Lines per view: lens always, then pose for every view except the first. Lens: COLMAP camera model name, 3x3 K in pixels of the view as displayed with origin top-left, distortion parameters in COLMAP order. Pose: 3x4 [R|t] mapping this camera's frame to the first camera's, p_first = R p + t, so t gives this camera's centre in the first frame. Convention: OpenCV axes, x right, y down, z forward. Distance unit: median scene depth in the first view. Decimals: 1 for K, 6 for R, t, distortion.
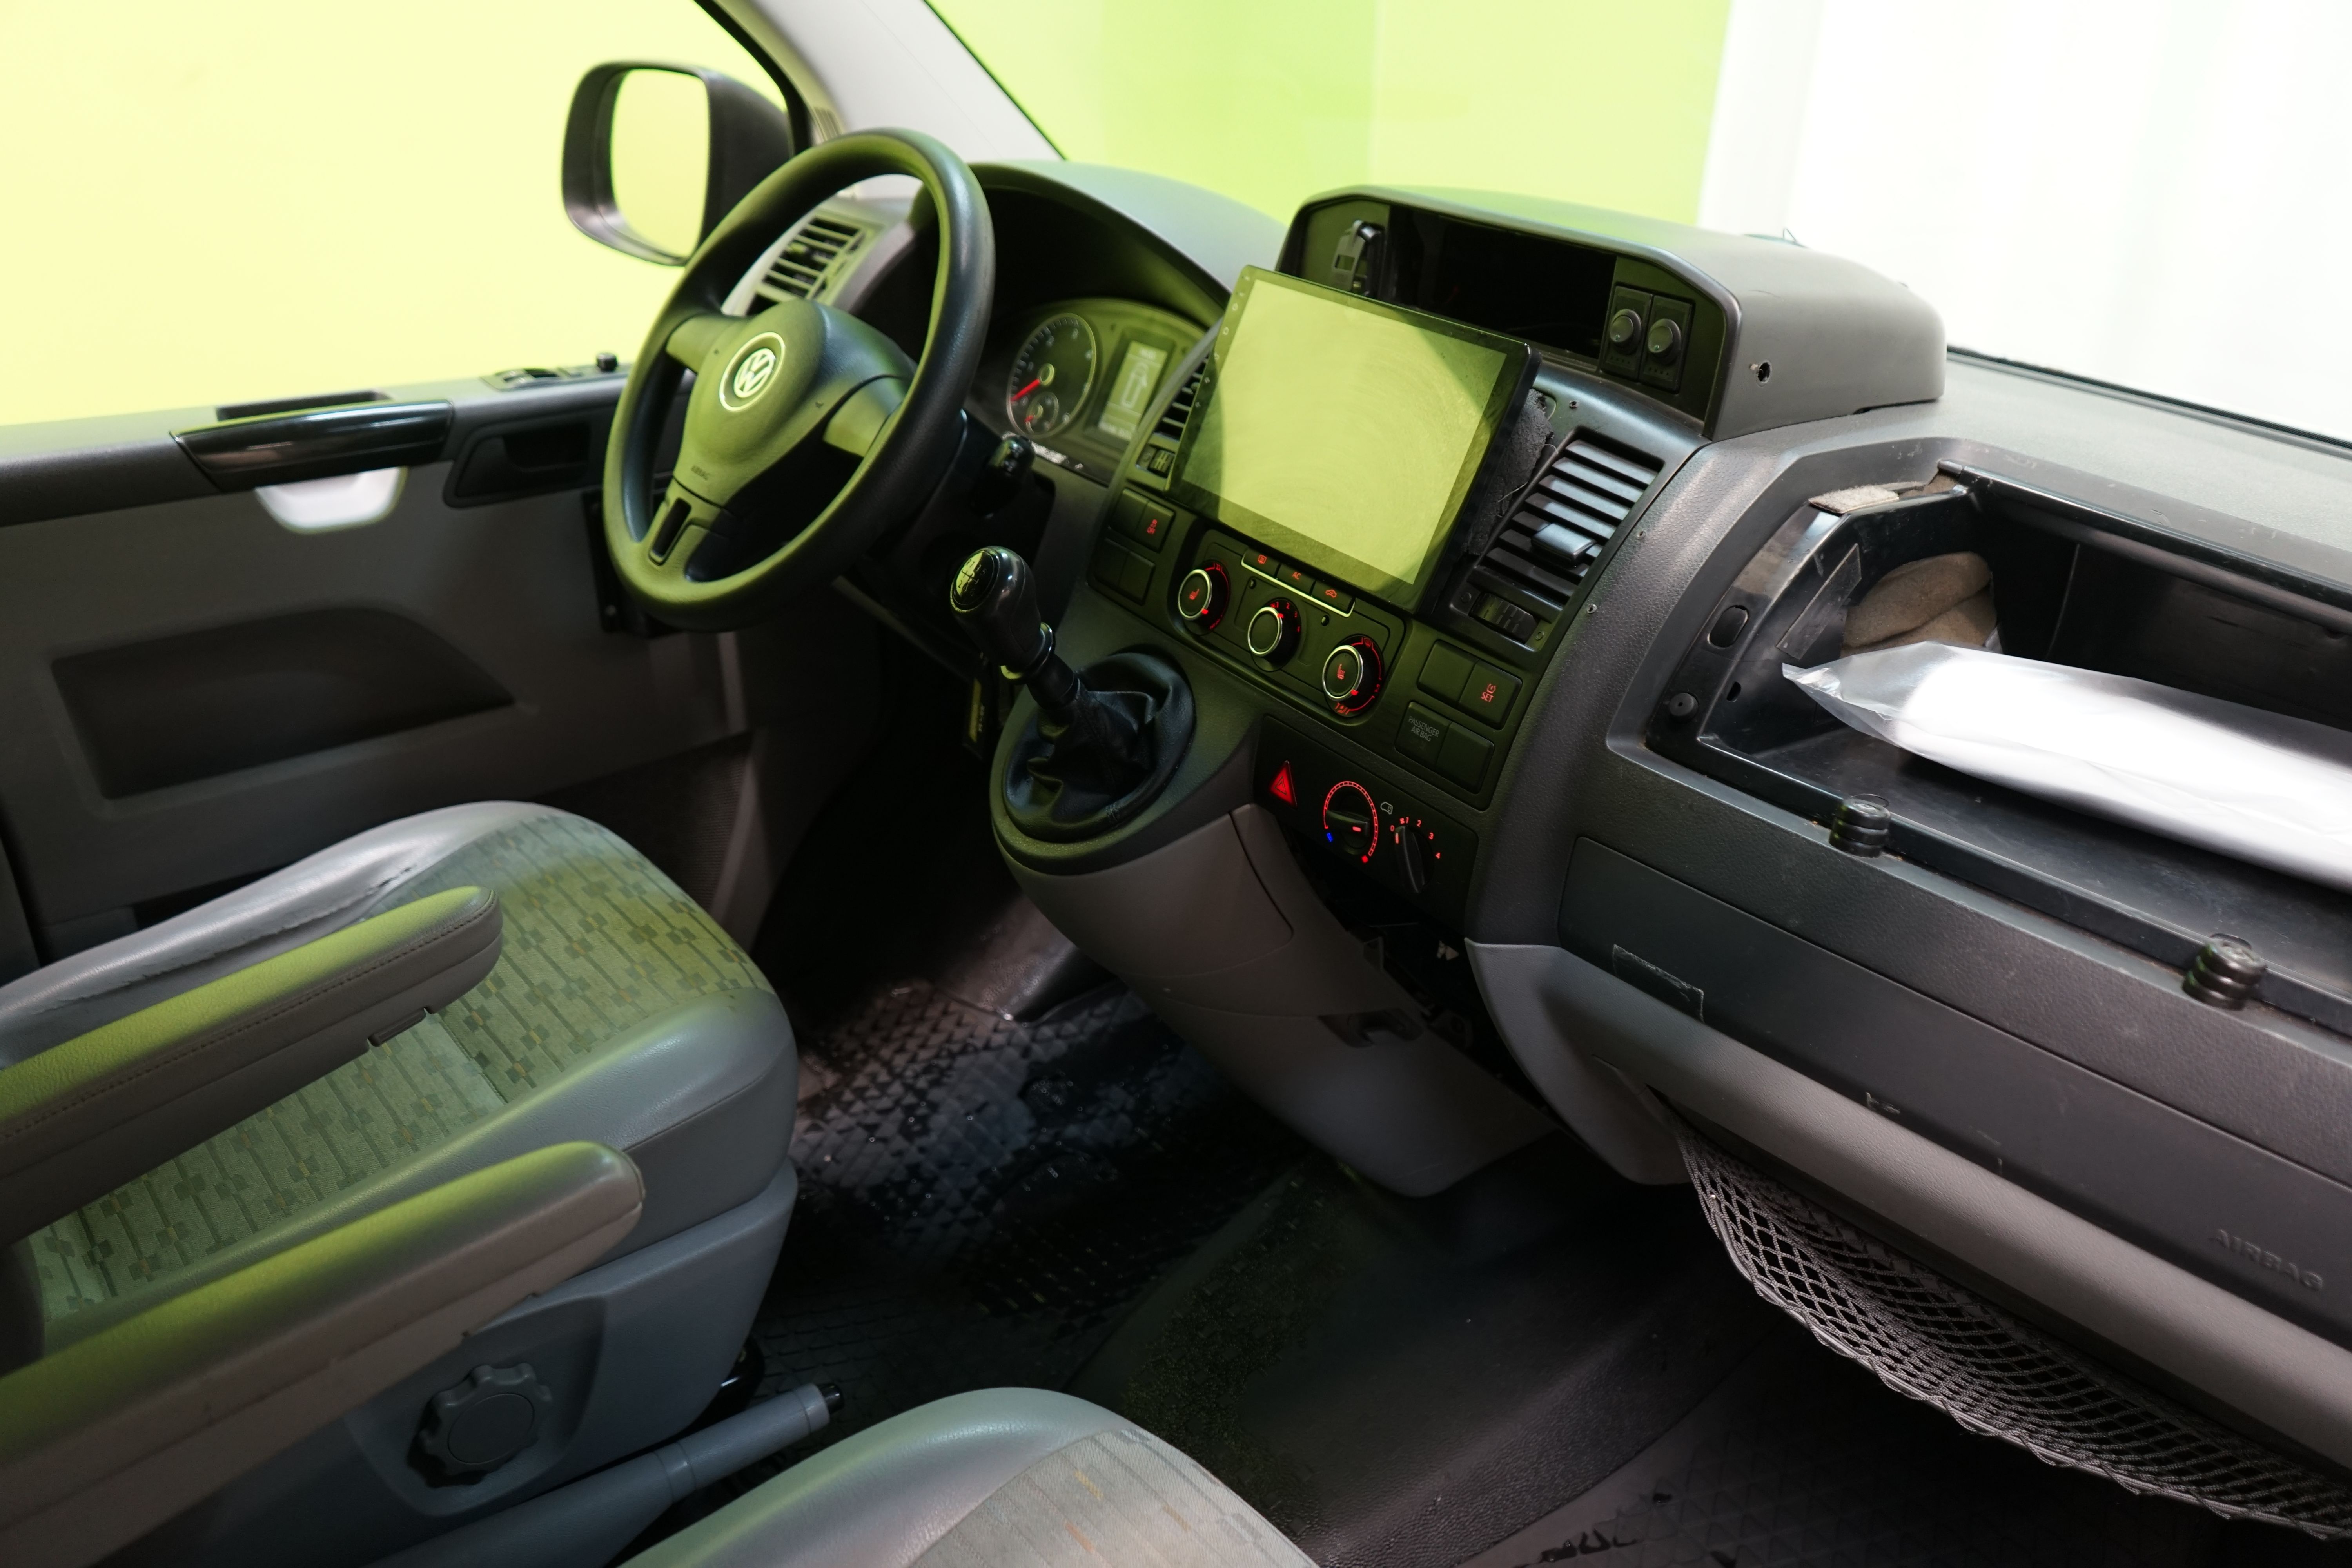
lens RADIAL K [[1878.2, 0, 1176.0], [0, 1878.2, 784.0], [0, 0, 1]] dist [-0.017773, 0.009593]
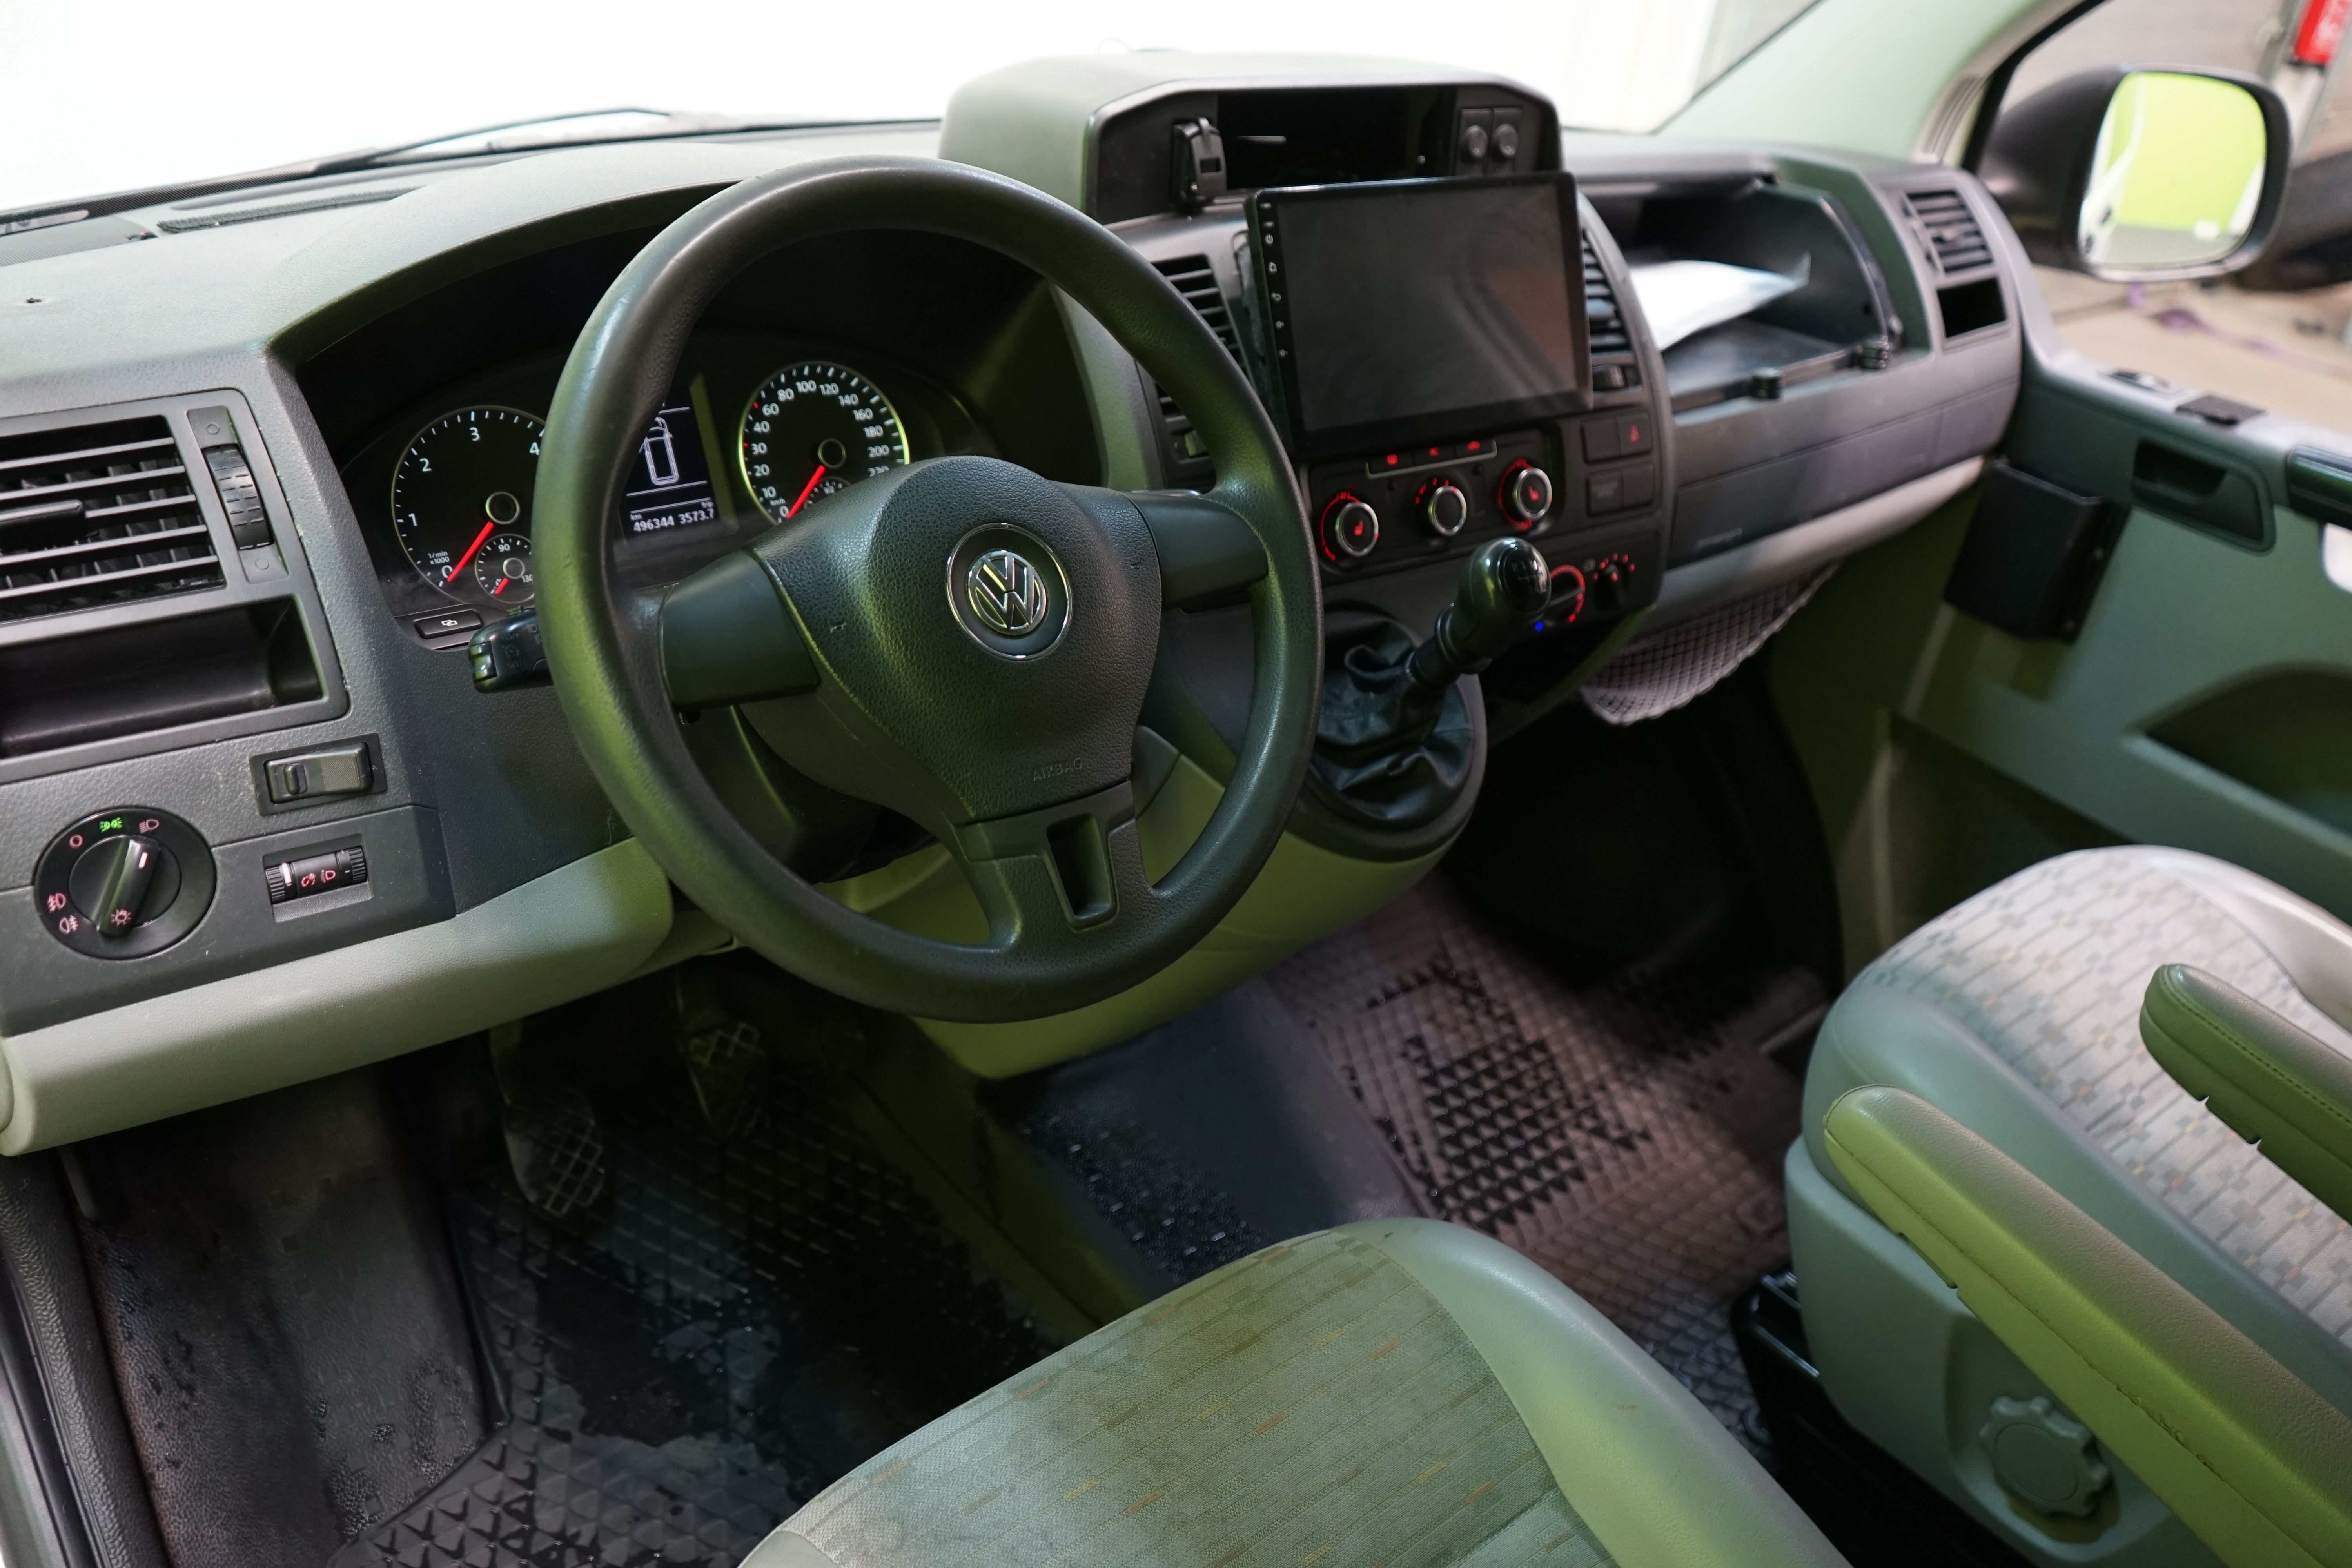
lens RADIAL K [[1862.9, 0, 1176.0], [0, 1862.9, 784.0], [0, 0, 1]] dist [-0.023059, 0.003526]
pose [[-0.030635, -0.530344, 0.847229, -0.634928], [0.339220, 0.791803, 0.507915, -0.375756], [-0.940208, 0.302957, 0.155646, 0.708698]]
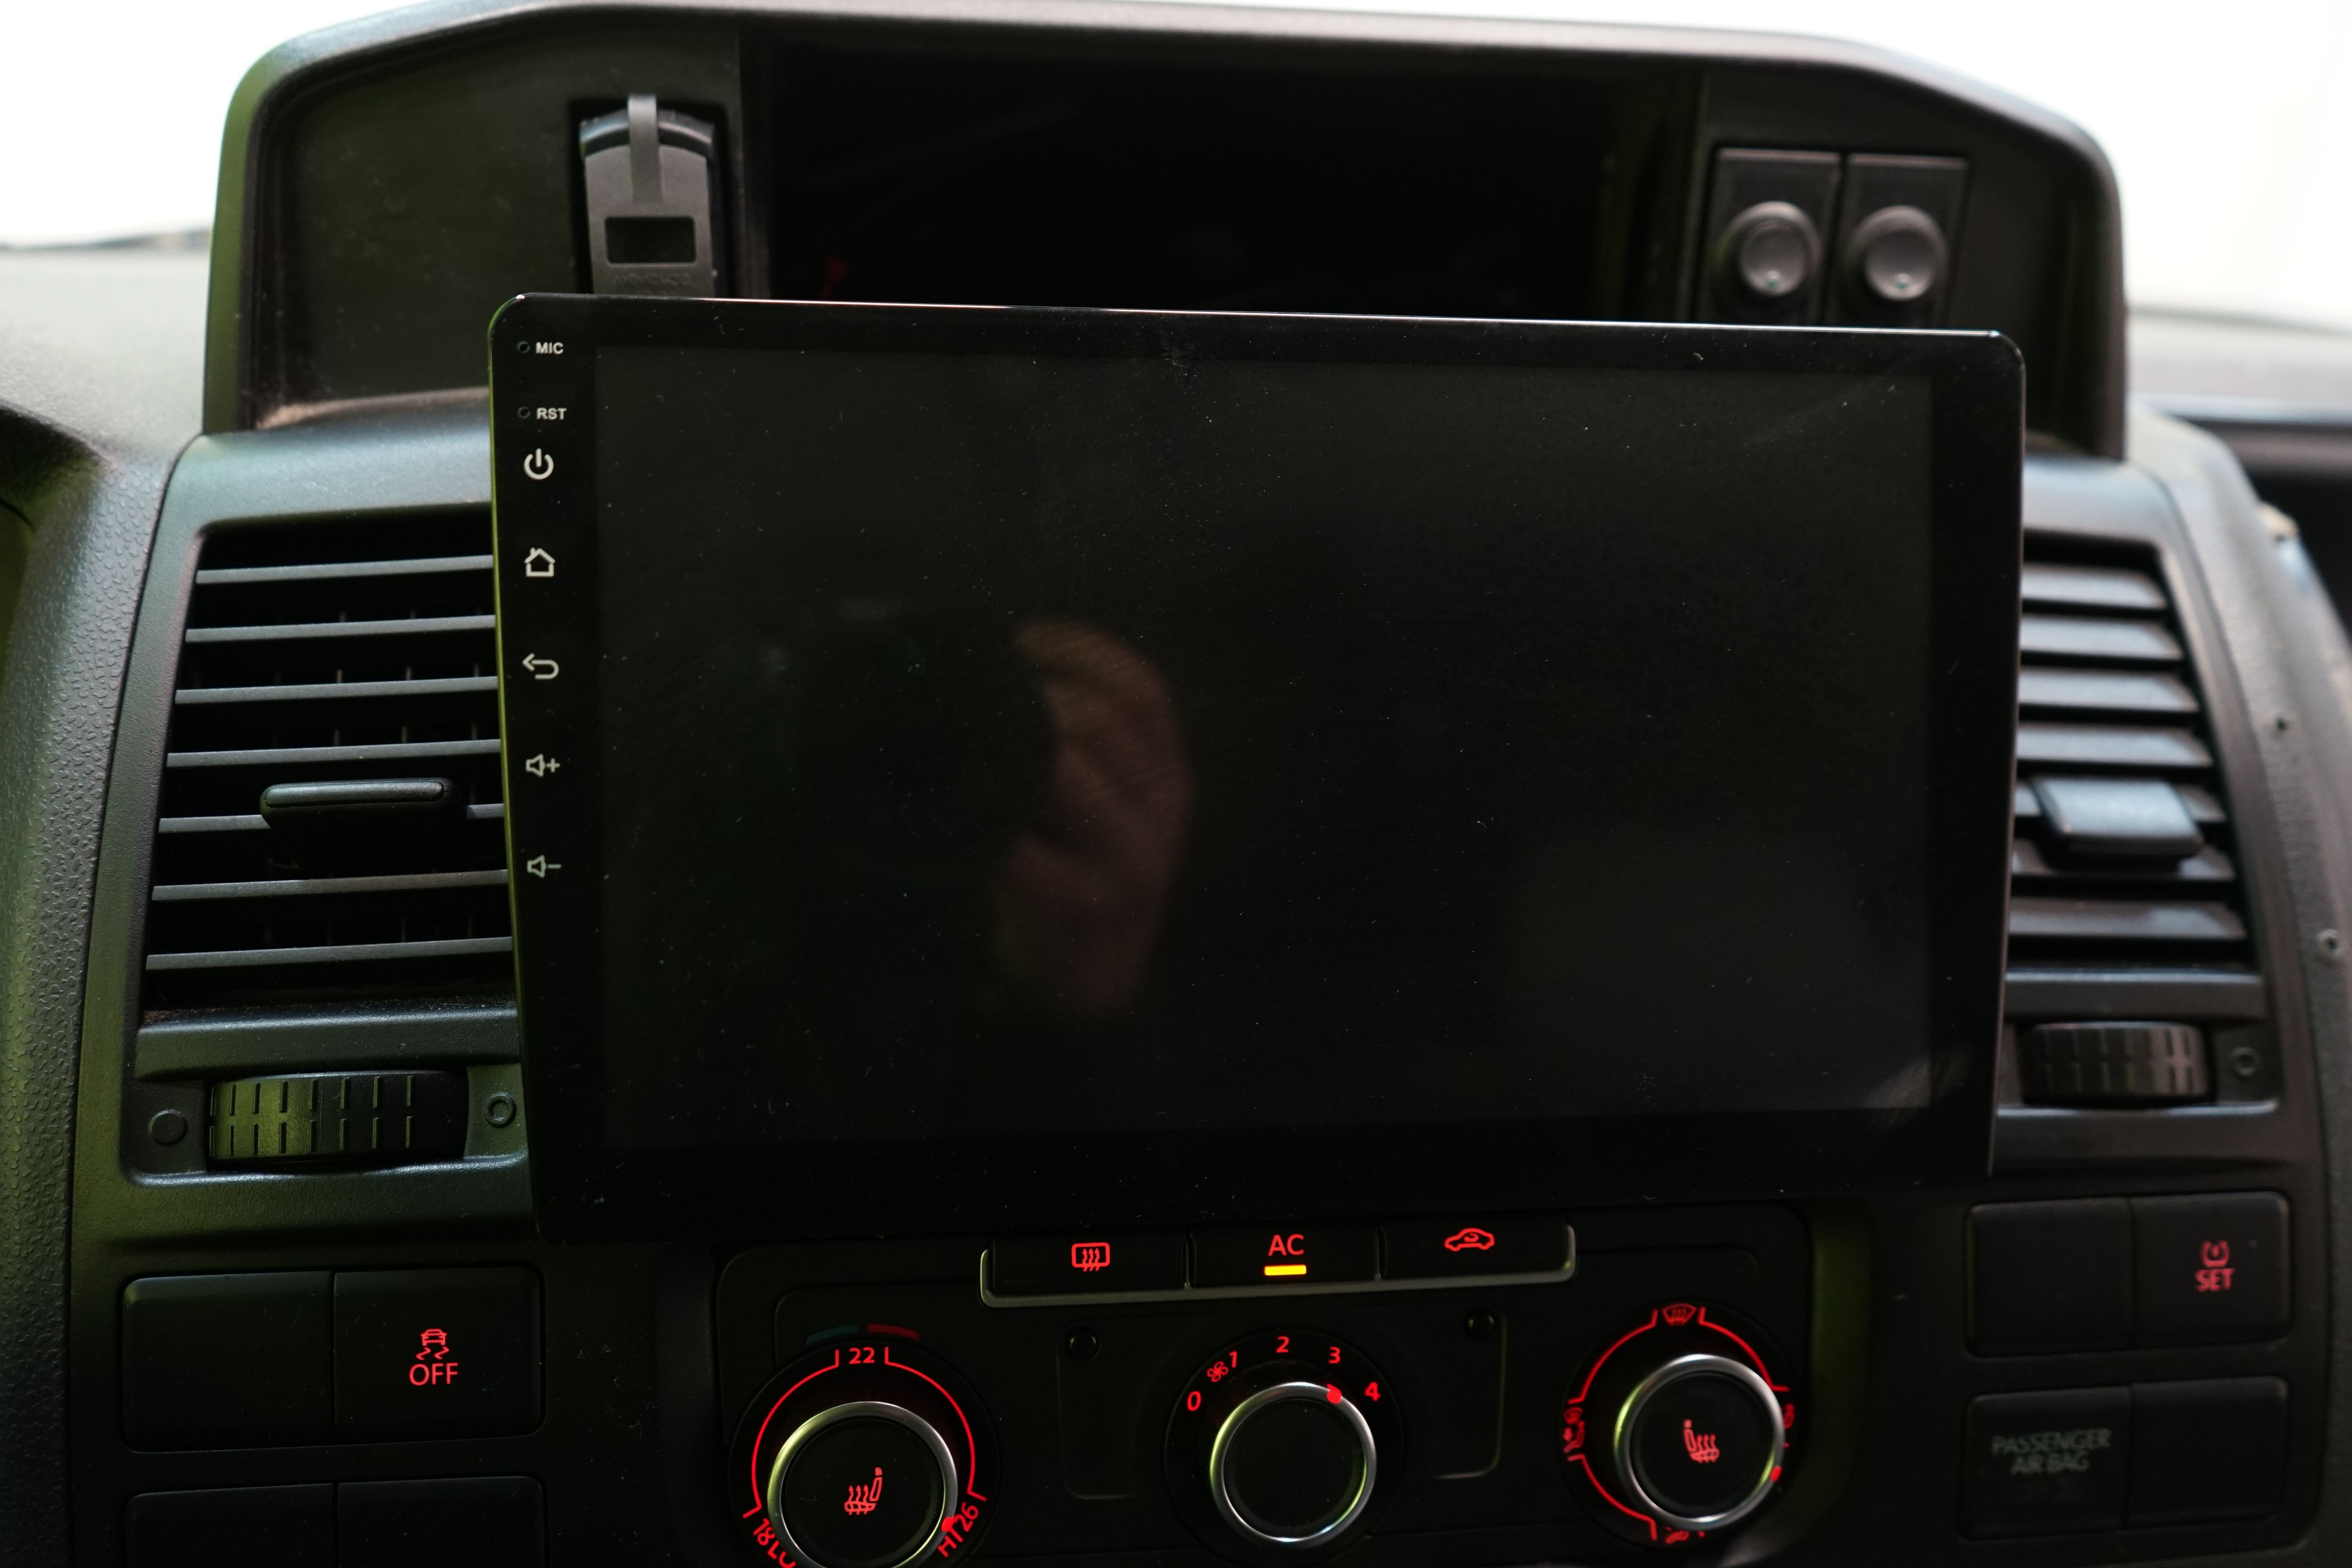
lens RADIAL K [[1959.2, 0, 1176.0], [0, 1959.2, 784.0], [0, 0, 1]] dist [0.004807, 0.001044]
pose [[0.434359, -0.377047, 0.818027, -0.120565], [0.350401, 0.907368, 0.232169, -0.177829], [-0.829790, 0.185793, 0.526241, 0.573683]]
